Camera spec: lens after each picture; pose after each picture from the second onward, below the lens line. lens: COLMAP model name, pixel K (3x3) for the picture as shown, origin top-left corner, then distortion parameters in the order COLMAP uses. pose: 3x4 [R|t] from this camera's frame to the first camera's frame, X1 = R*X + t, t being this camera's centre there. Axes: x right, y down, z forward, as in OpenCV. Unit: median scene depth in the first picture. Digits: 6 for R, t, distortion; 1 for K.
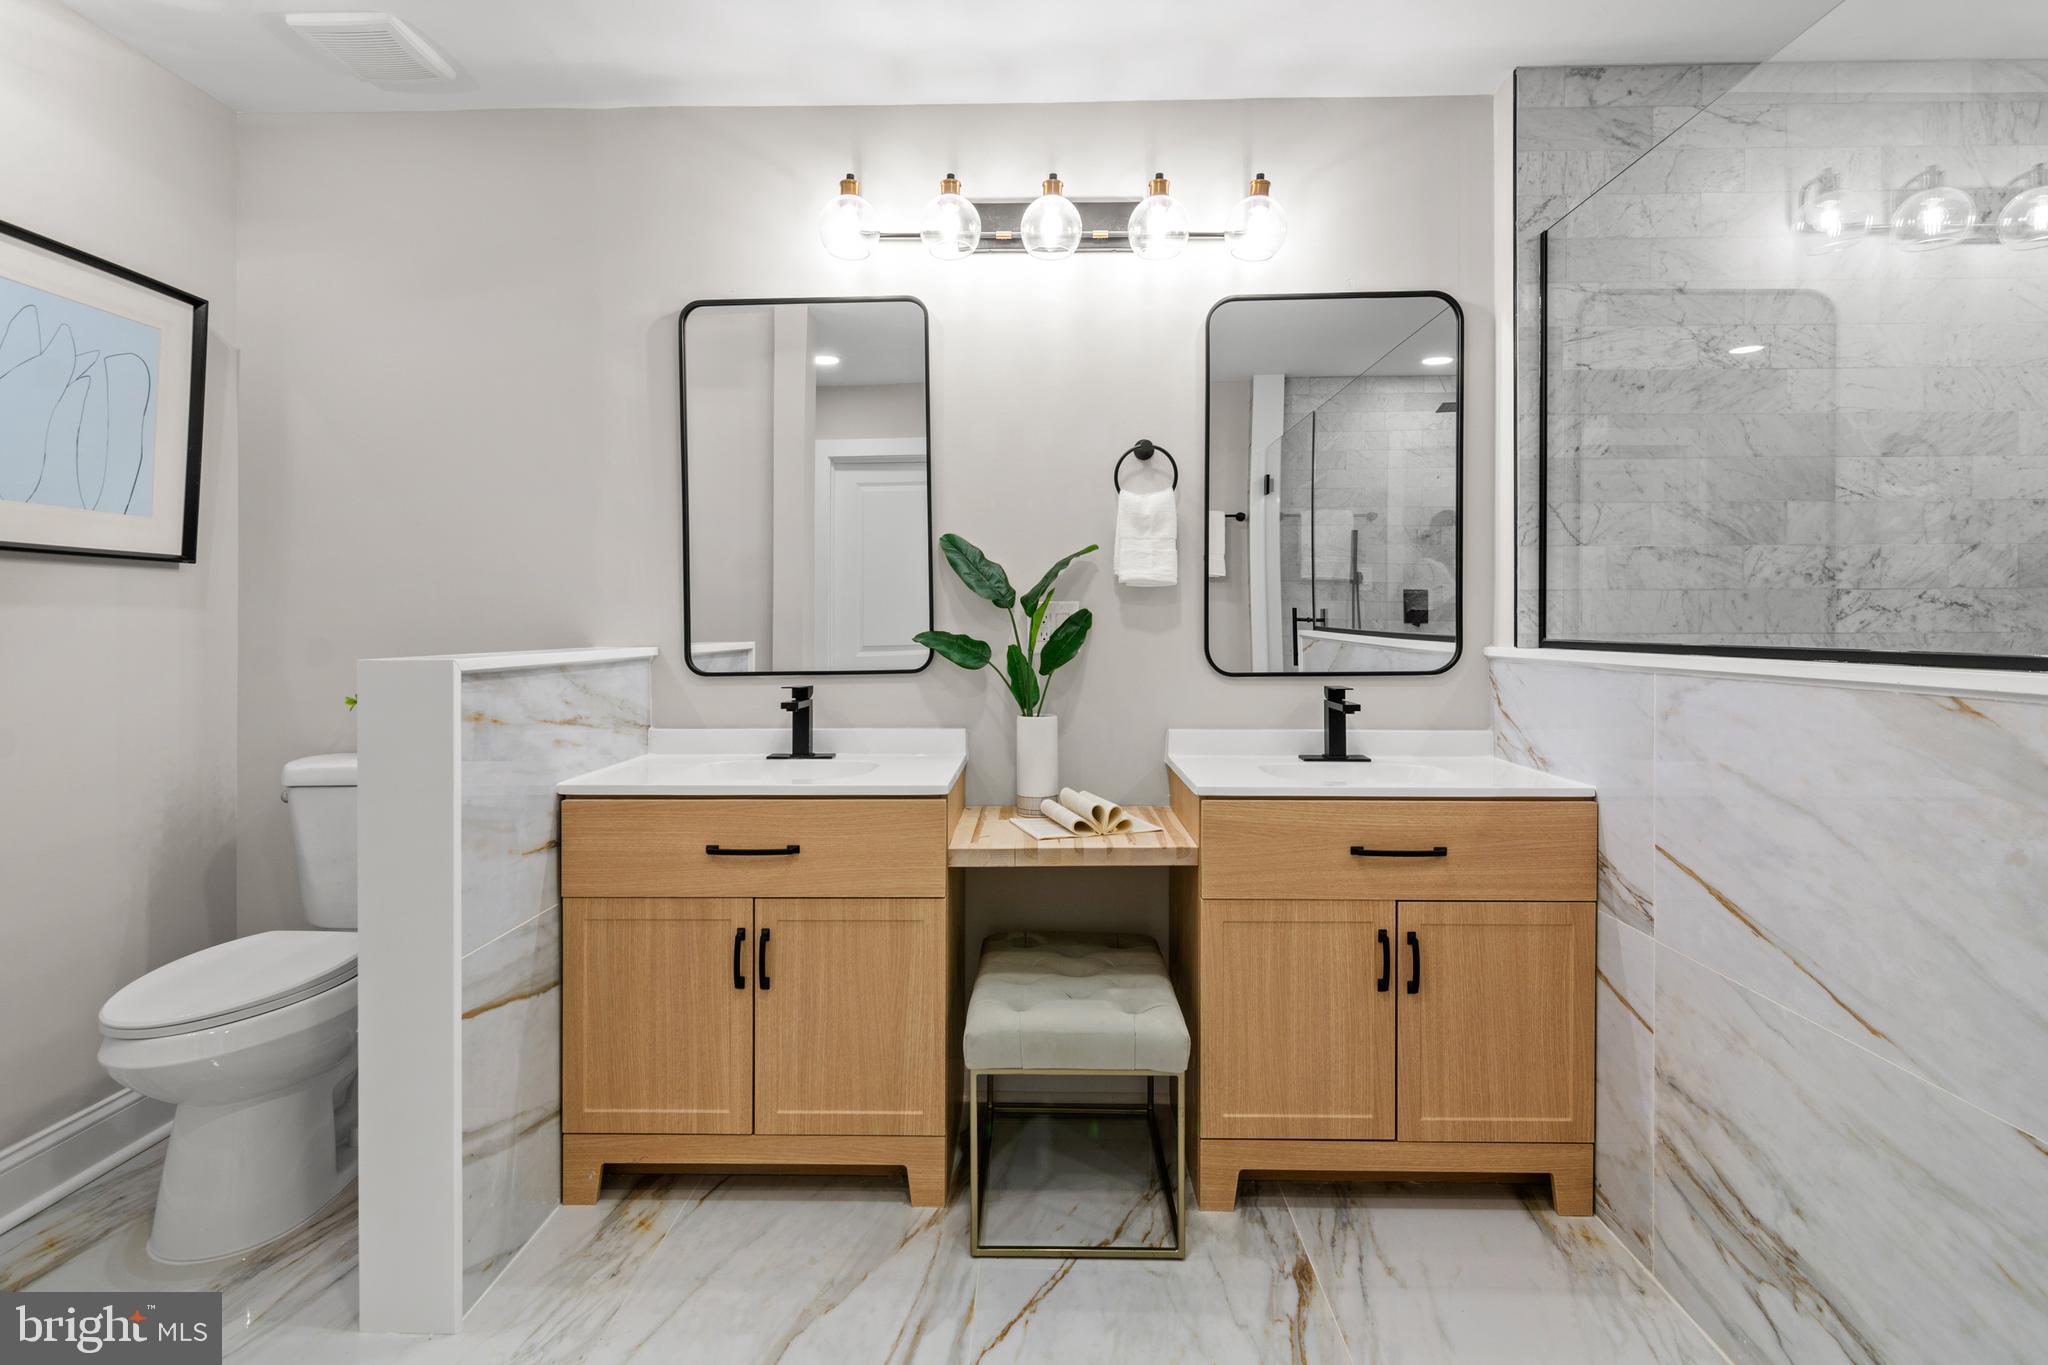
lens RADIAL K [[1003.0, 0, 1017.3], [0, 1003.0, 621.9], [0, 0, 1]] dist [0.004376, -0.003918]
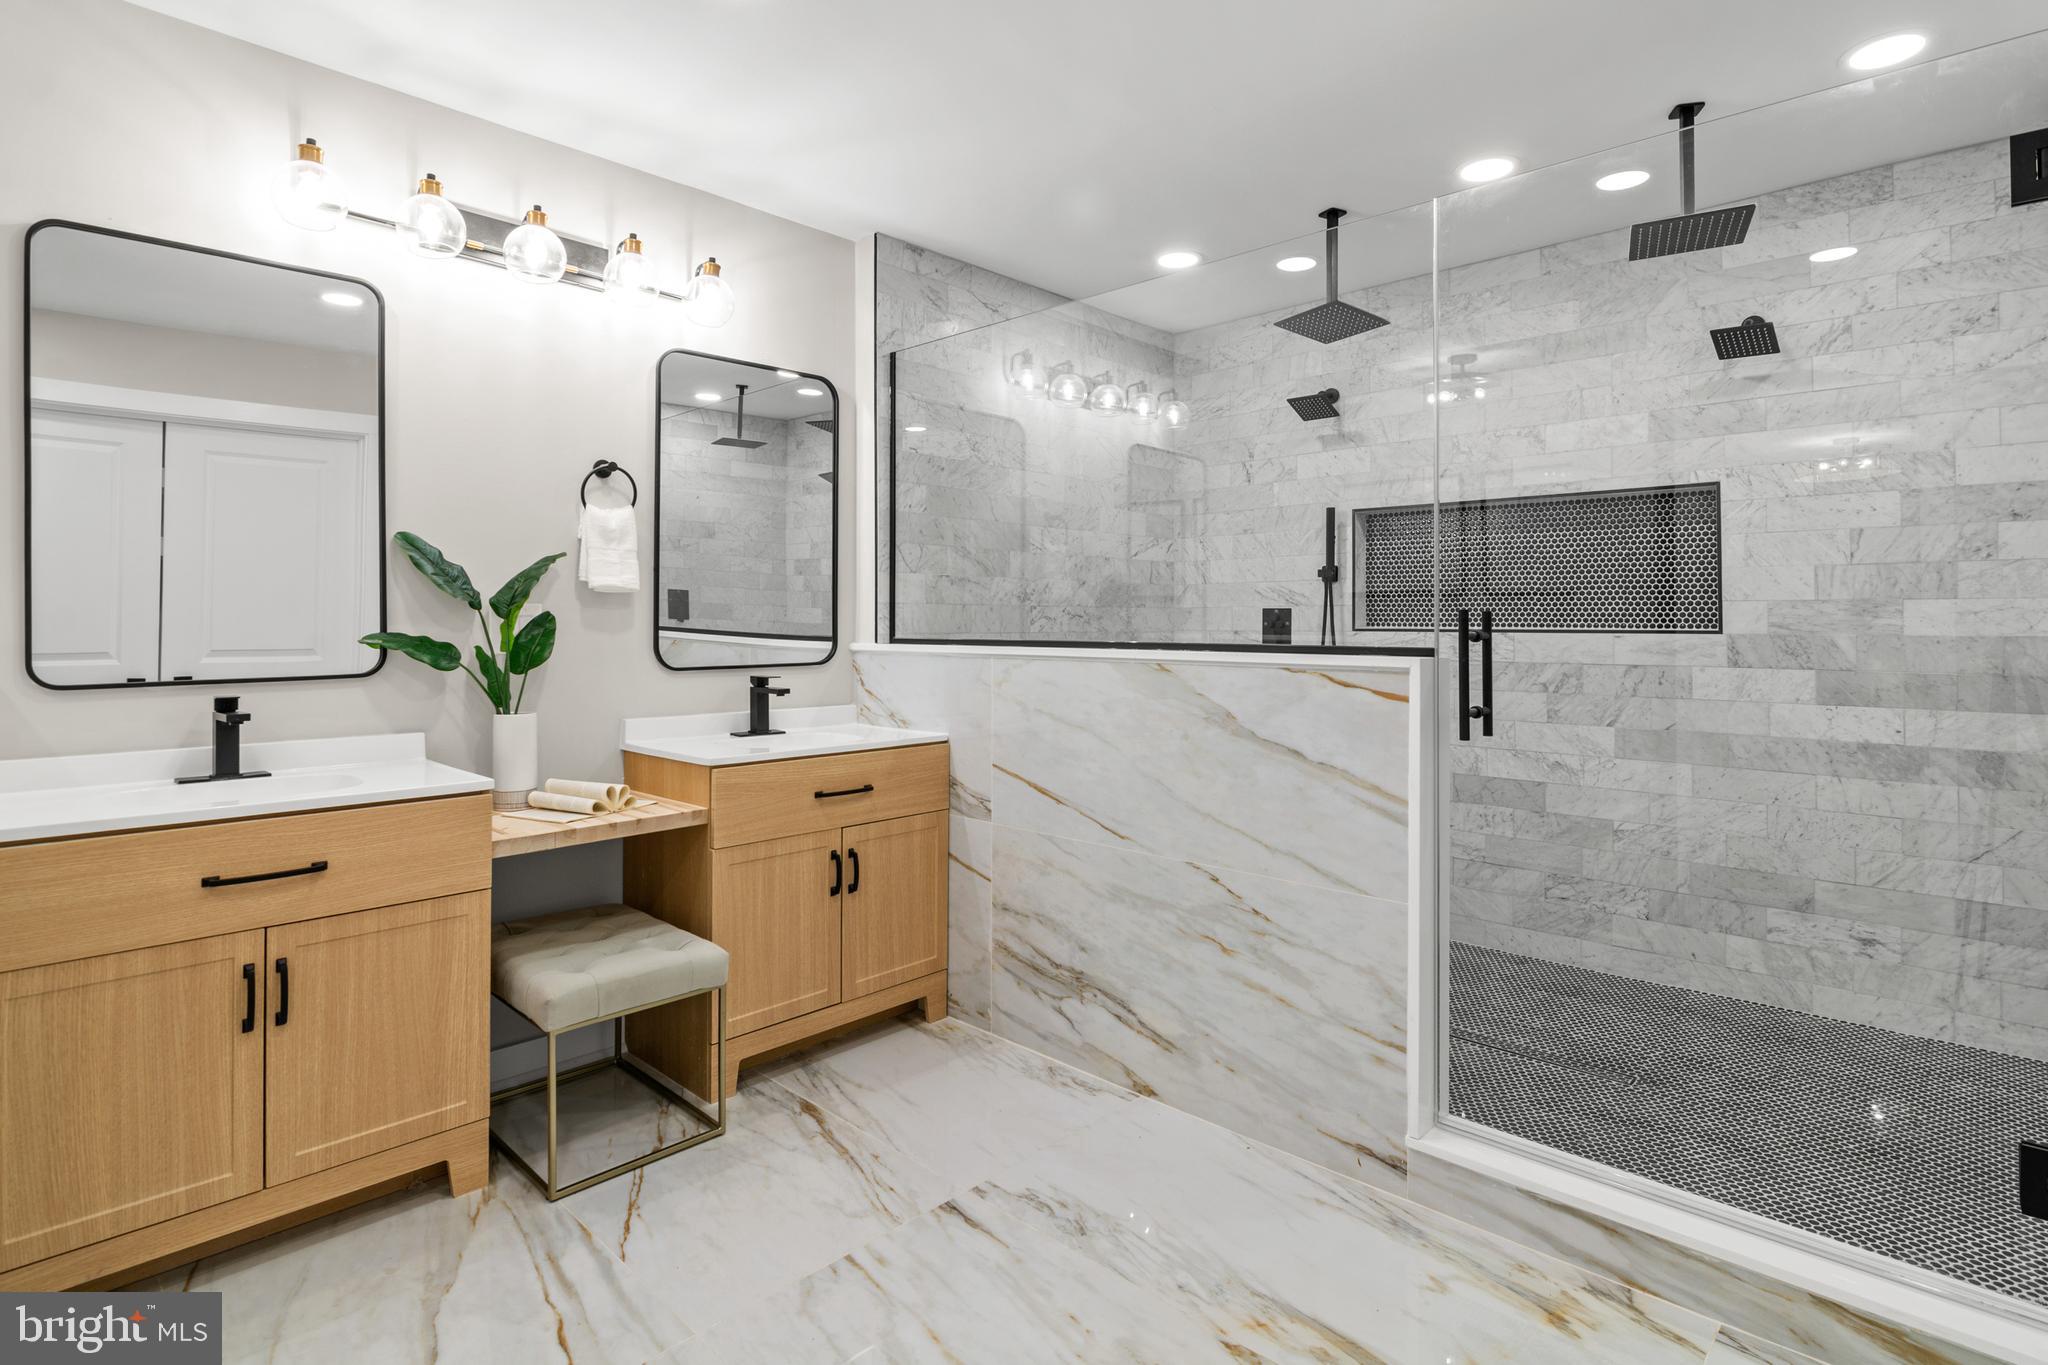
lens RADIAL K [[1022.7, 0, 1022.3], [0, 1022.7, 593.5], [0, 0, 1]] dist [-0.005529, -0.005150]
pose [[0.672623, 0.025783, 0.739536, -0.487690], [-0.005588, 0.999541, -0.029765, -0.003000], [-0.739964, 0.015888, 0.672458, -0.127783]]
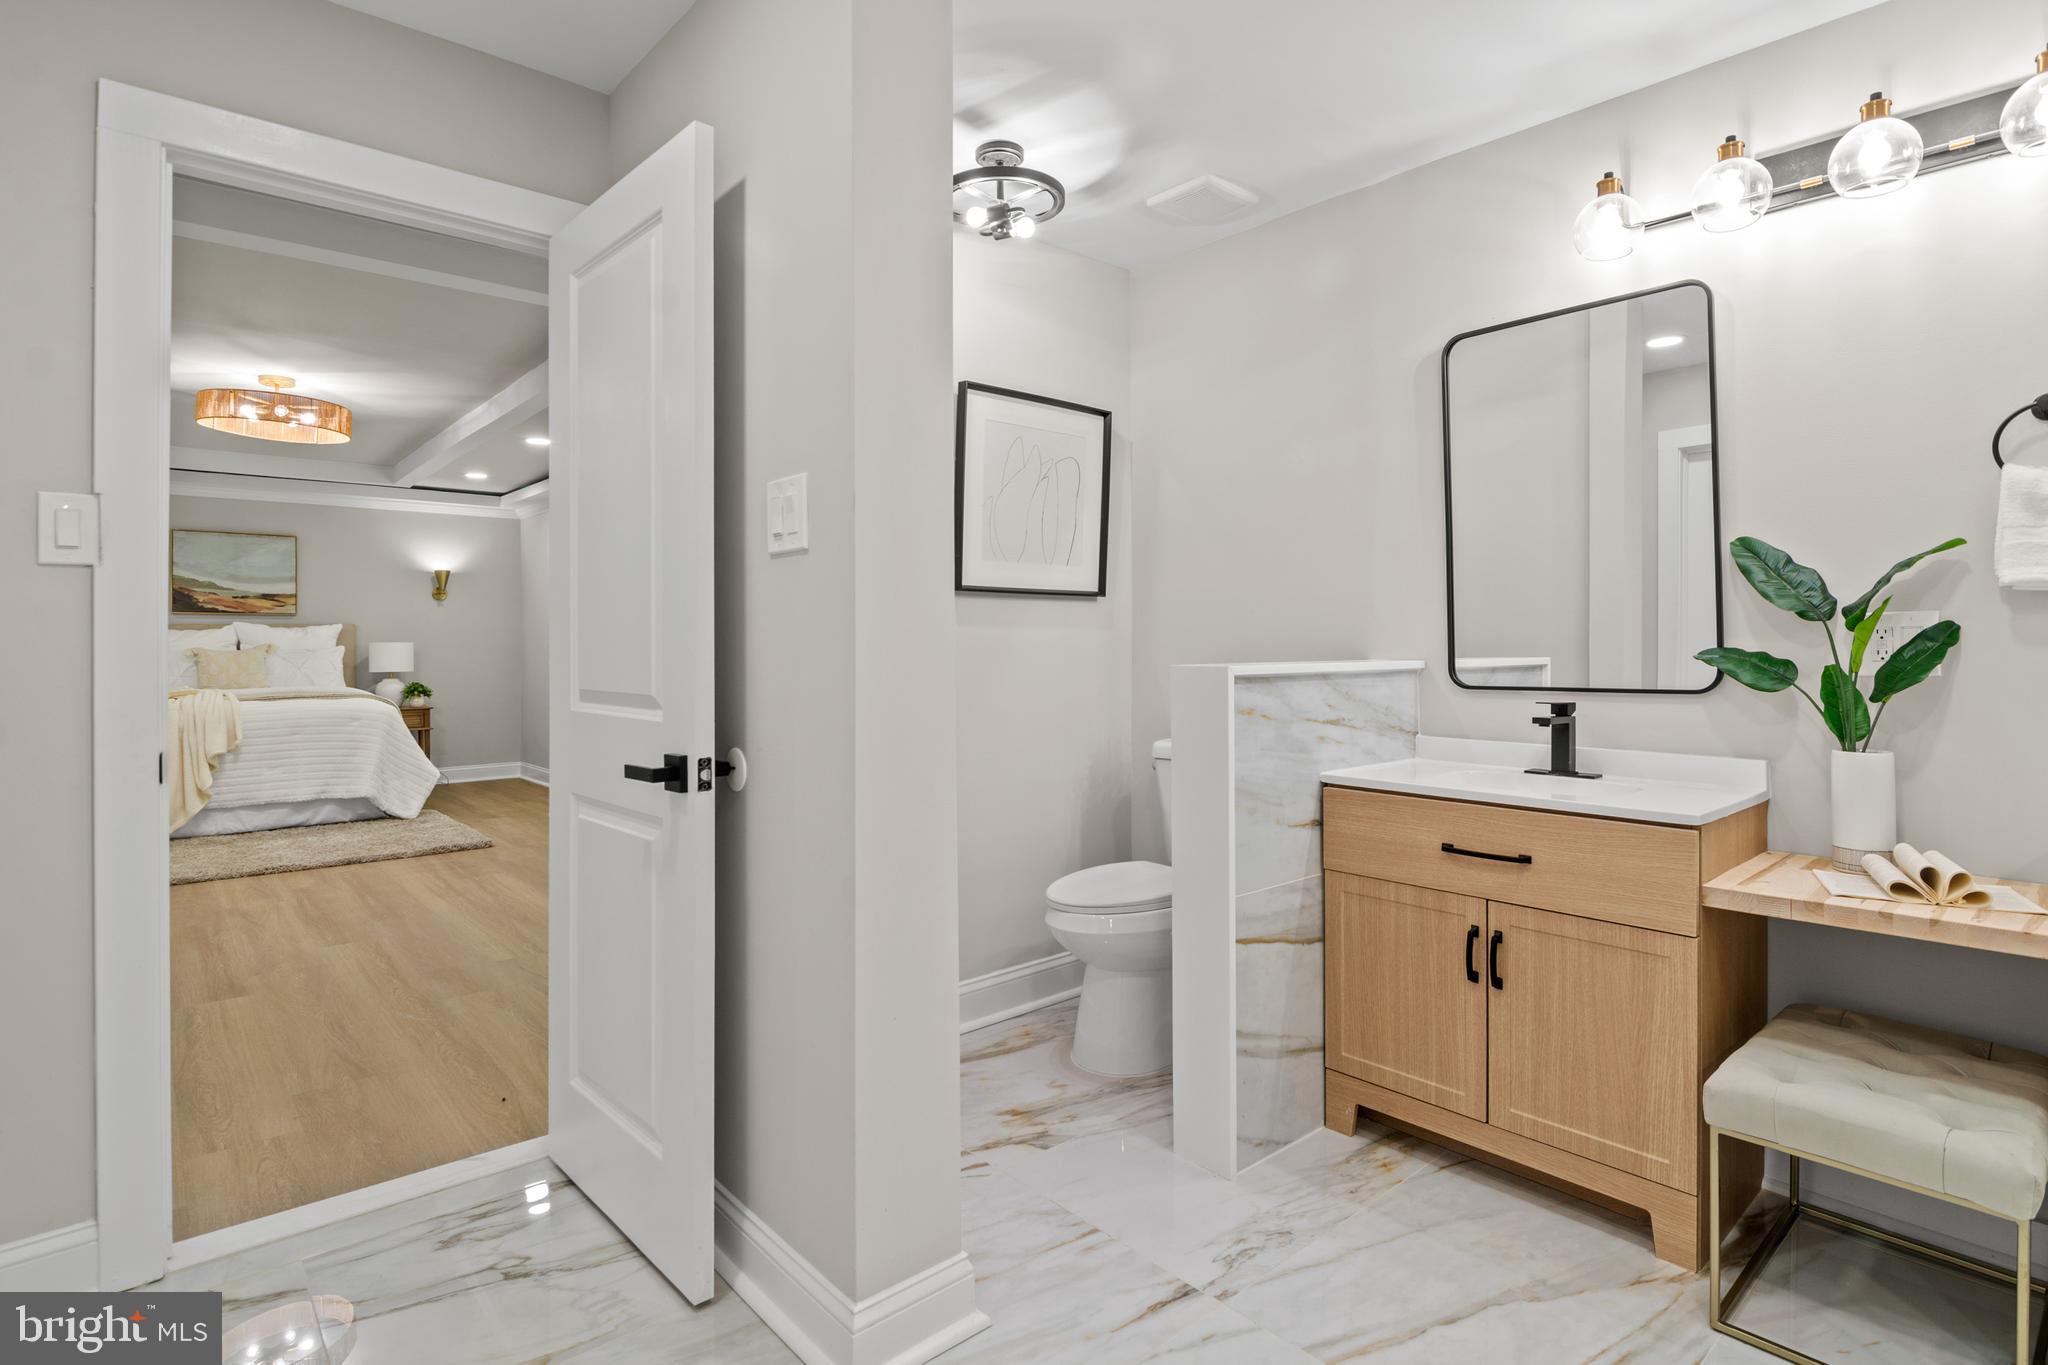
lens RADIAL K [[1016.6, 0, 1022.9], [0, 1016.6, 627.2], [0, 0, 1]] dist [-0.004383, -0.001513]
pose [[0.681921, -0.007453, -0.731388, 0.186728], [0.002051, 0.999964, -0.008278, -0.003241], [0.731423, 0.004145, 0.681911, -0.085887]]
